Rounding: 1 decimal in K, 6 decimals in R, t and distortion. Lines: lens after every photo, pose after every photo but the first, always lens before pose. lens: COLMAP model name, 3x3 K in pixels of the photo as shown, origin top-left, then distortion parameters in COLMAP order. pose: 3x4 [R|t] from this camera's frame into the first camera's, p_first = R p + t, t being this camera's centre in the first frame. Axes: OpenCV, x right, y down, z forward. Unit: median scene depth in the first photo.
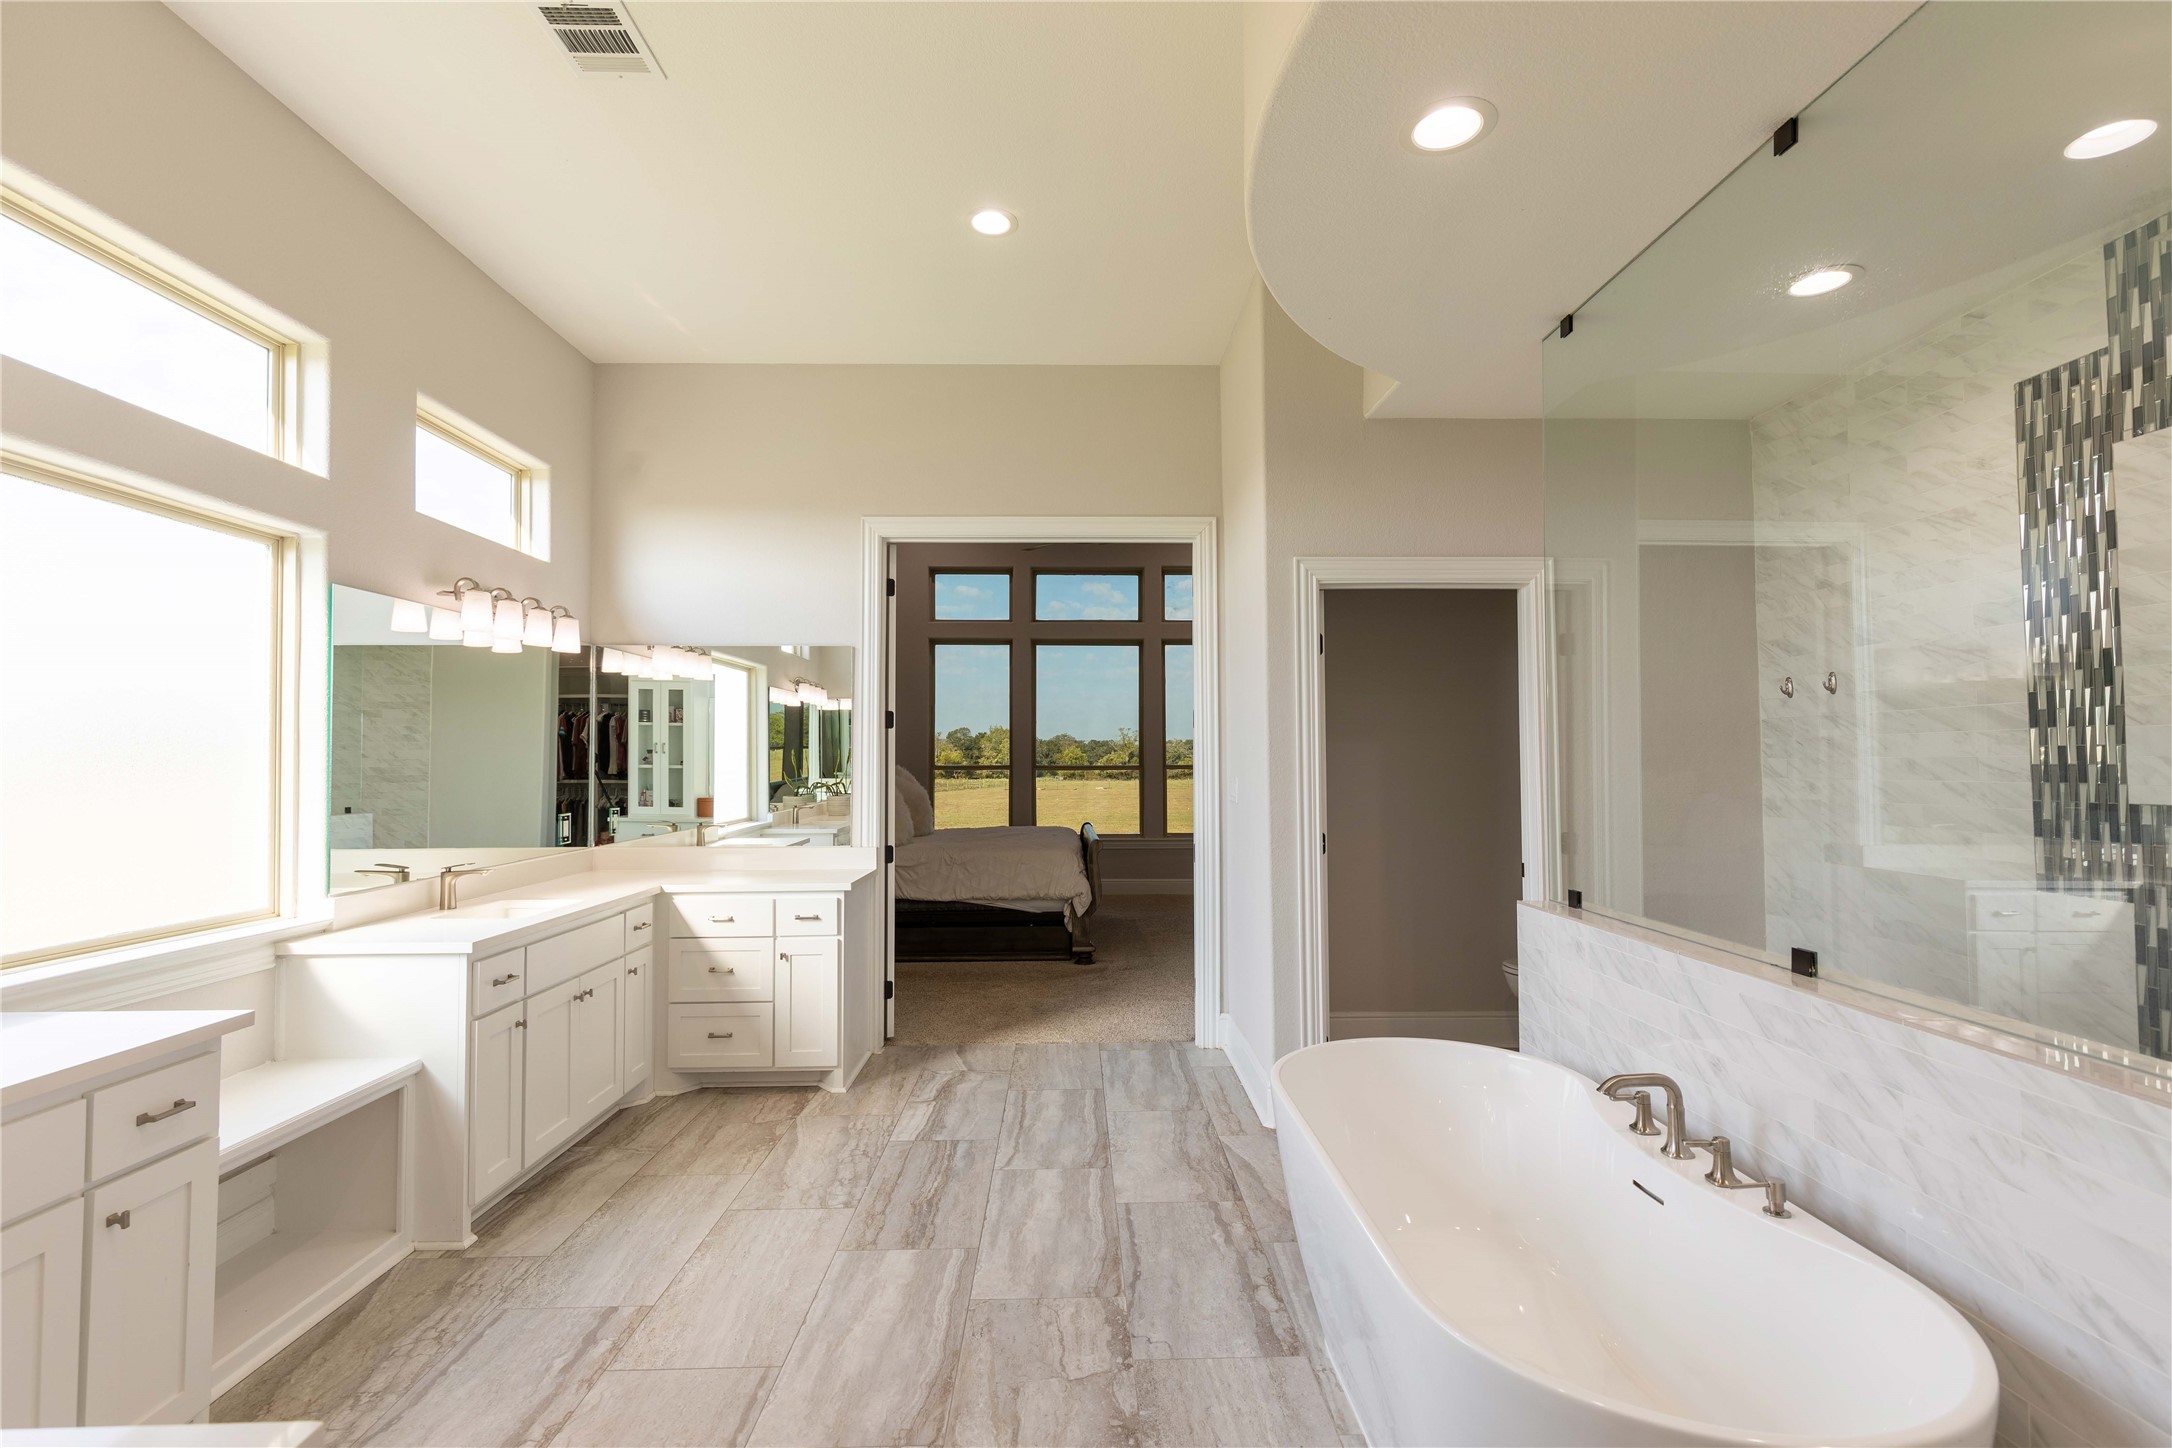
lens RADIAL K [[999.1, 0, 1128.4], [0, 999.1, 734.6], [0, 0, 1]] dist [0.004315, 0.000403]
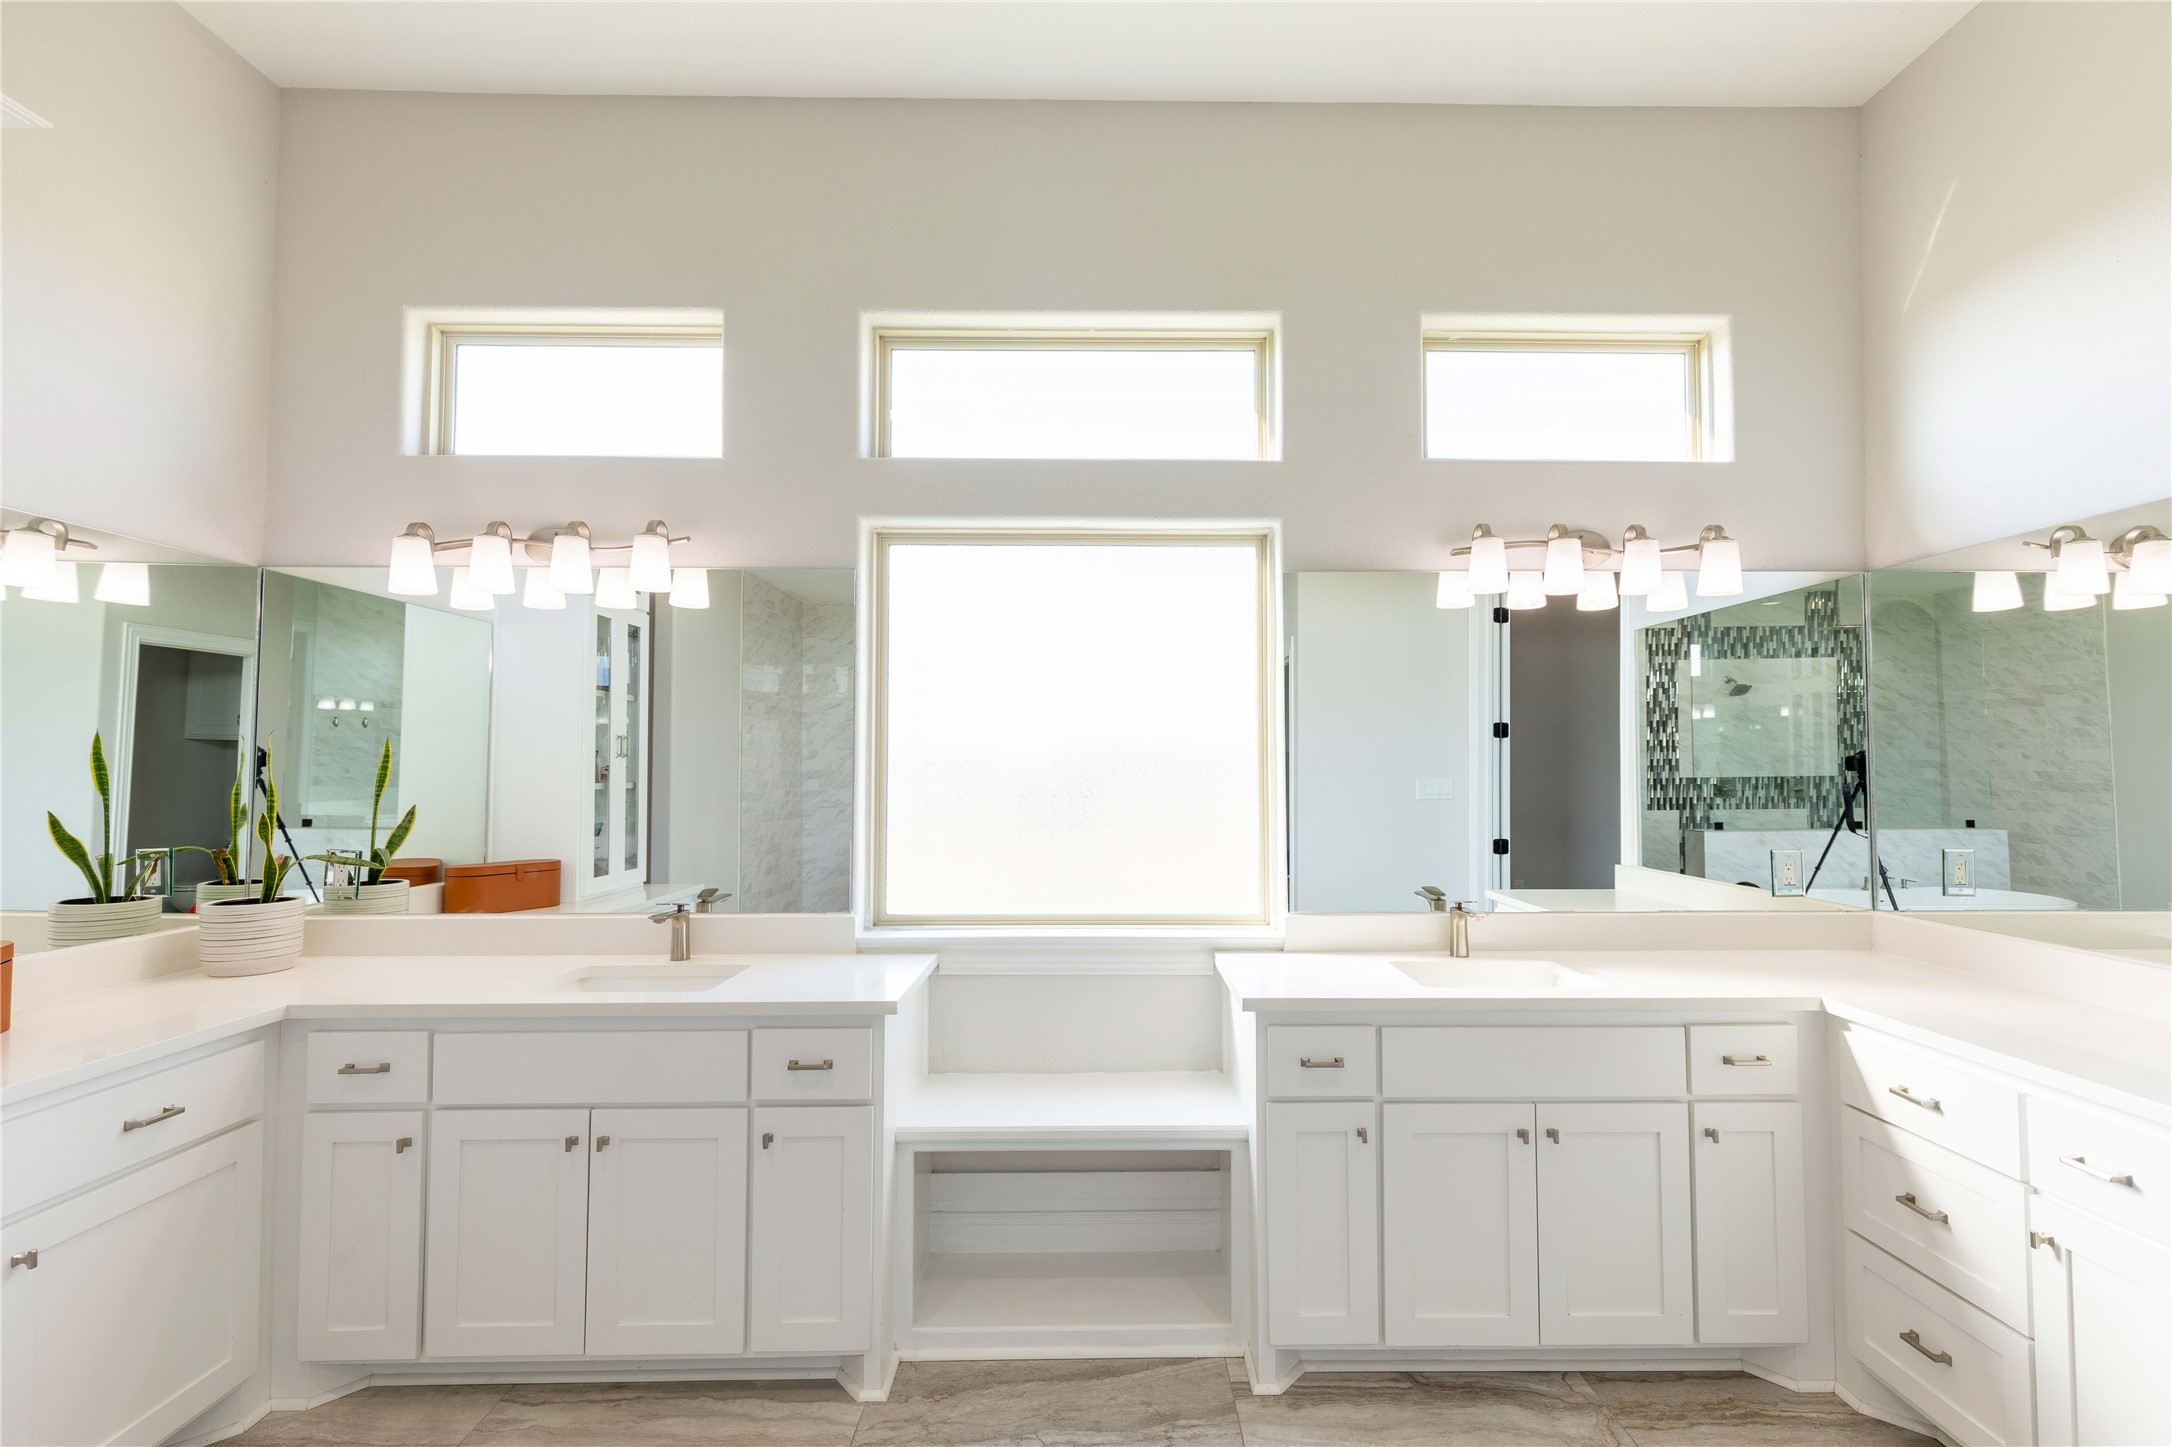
lens RADIAL K [[999.1, 0, 1128.4], [0, 999.1, 734.1], [0, 0, 1]] dist [0.004315, 0.000403]
pose [[-0.034249, -0.022737, -0.999155, 0.086623], [0.022211, 0.999477, -0.023505, 0.012853], [0.999167, -0.022997, -0.033726, 0.642242]]
